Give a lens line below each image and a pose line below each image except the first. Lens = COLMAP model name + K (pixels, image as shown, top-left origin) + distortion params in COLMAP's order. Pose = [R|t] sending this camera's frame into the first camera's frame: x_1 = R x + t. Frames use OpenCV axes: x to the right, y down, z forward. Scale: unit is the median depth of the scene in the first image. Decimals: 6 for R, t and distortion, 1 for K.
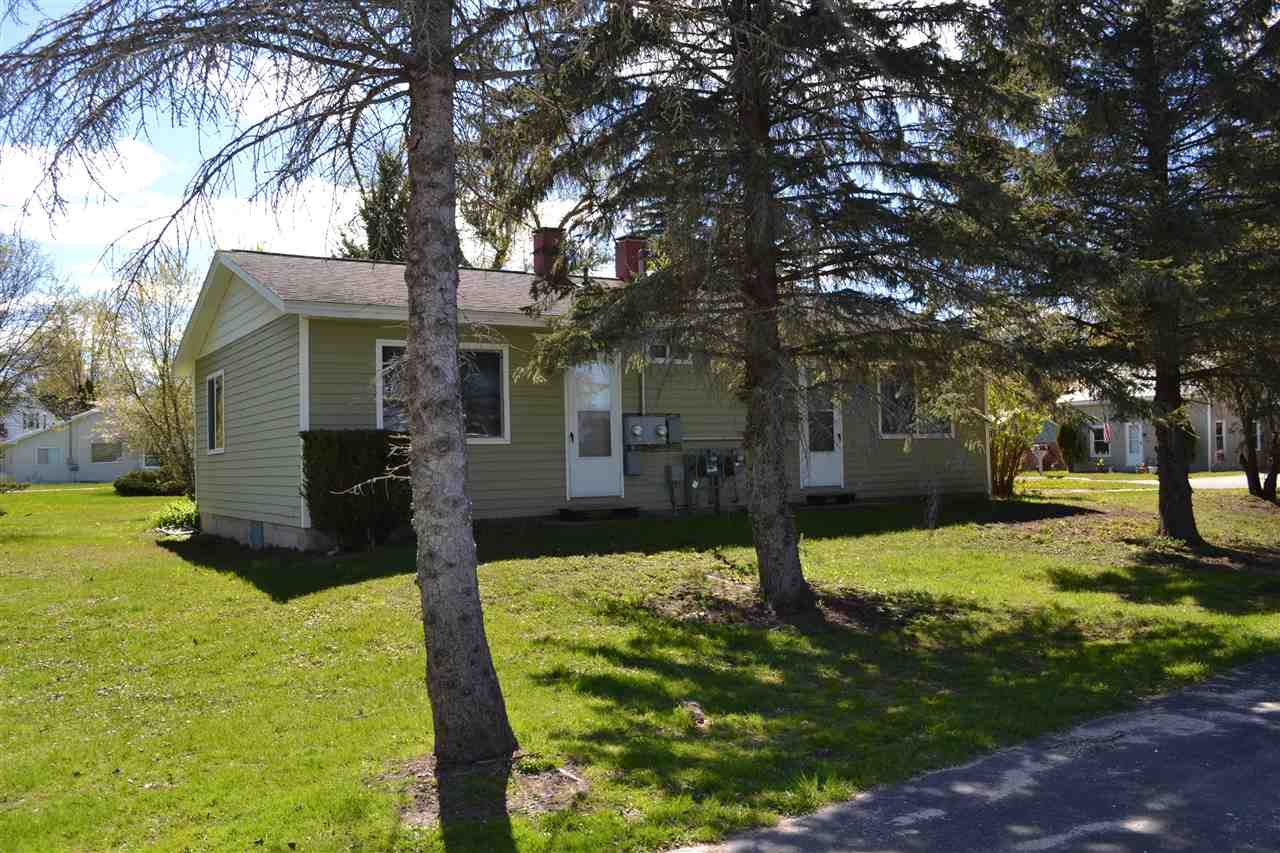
lens RADIAL K [[1058.6, 0, 640.0], [0, 1058.6, 426.5], [0, 0, 1]] dist [-0.046943, -0.003828]
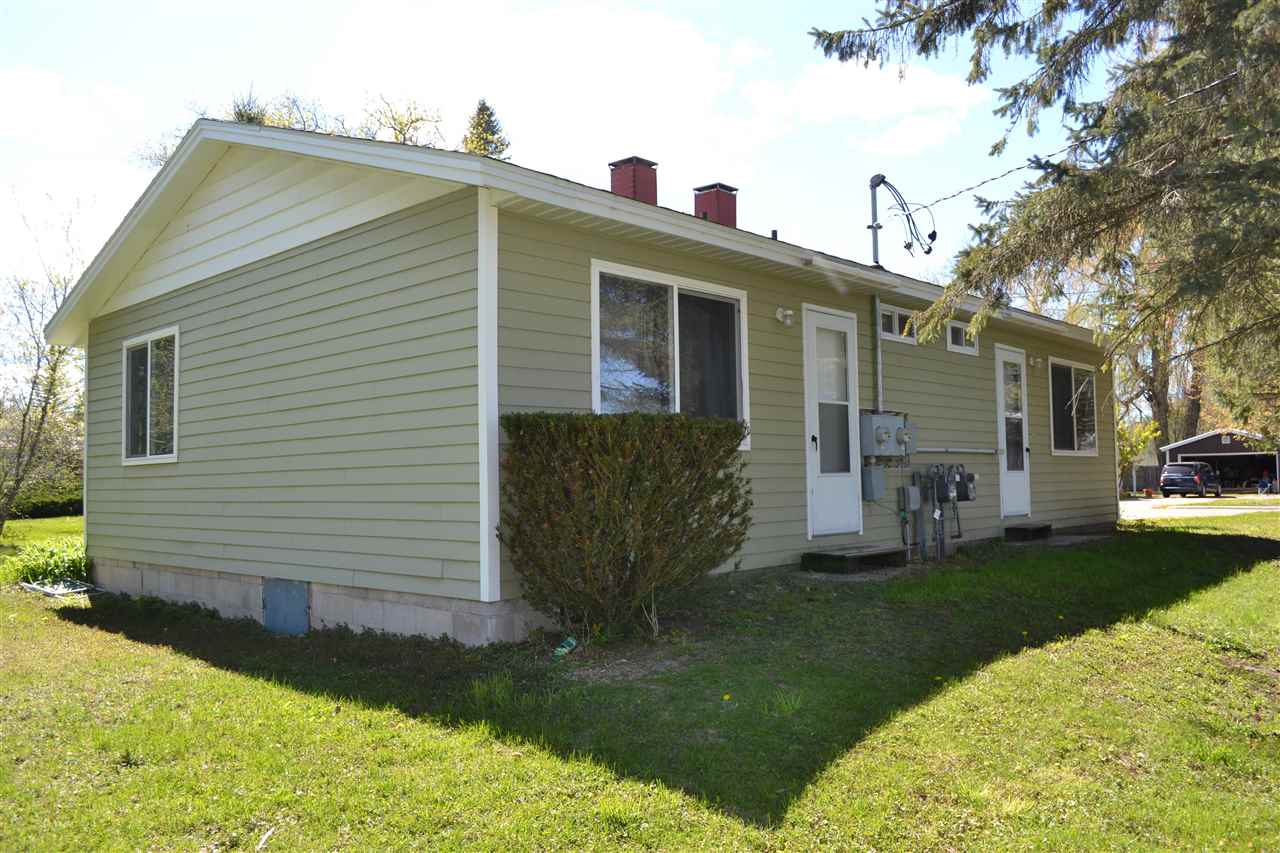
lens RADIAL K [[1016.1, 0, 640.0], [0, 1016.1, 426.5], [0, 0, 1]] dist [-0.087856, 0.015677]
pose [[0.964973, 0.021668, 0.261452, -0.320343], [-0.013778, 0.999394, -0.031974, 0.021217], [-0.261986, 0.027252, 0.964687, 0.415057]]
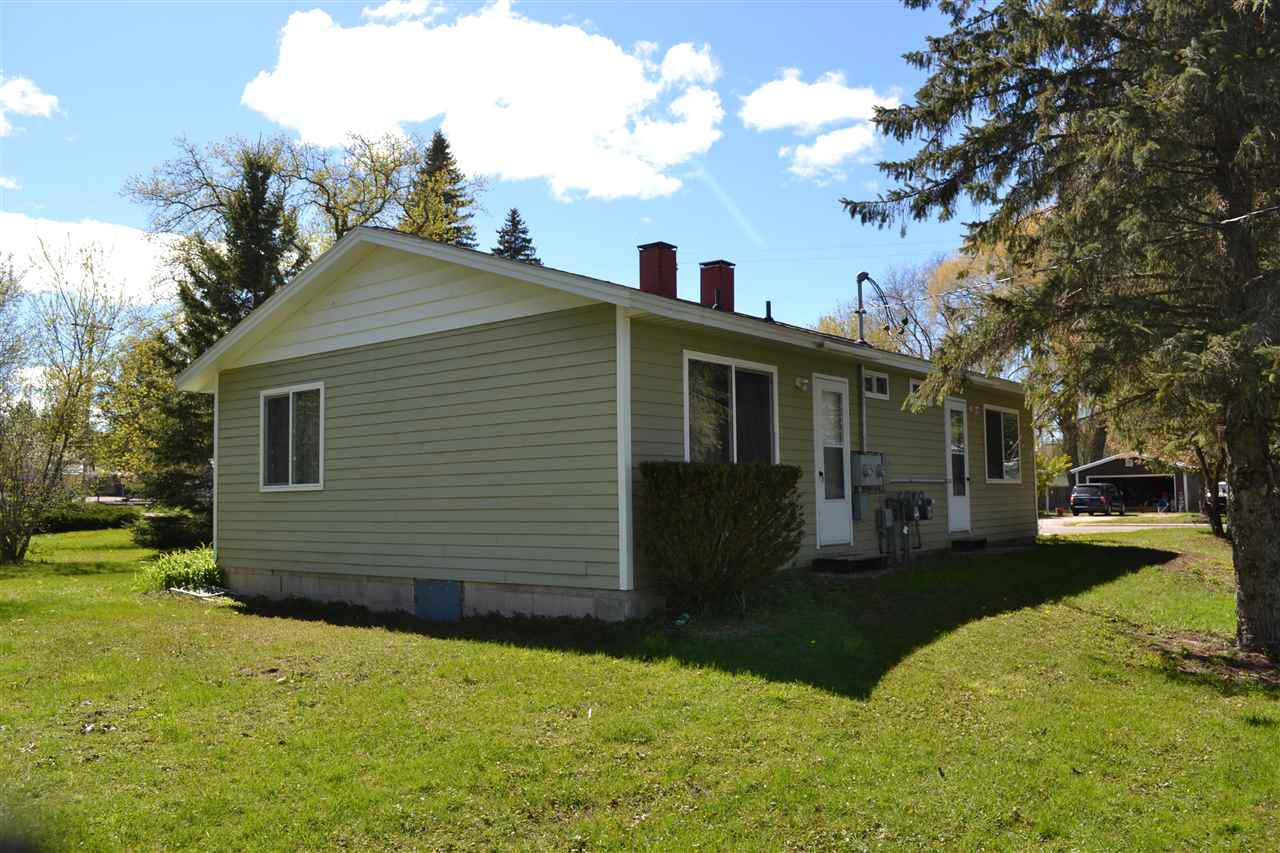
lens RADIAL K [[1016.1, 0, 640.0], [0, 1016.1, 426.5], [0, 0, 1]] dist [-0.087856, 0.015677]
pose [[0.942071, 0.032441, 0.333840, -0.471861], [-0.016517, 0.998591, -0.050429, 0.013254], [-0.335006, 0.041994, 0.941280, 0.252015]]
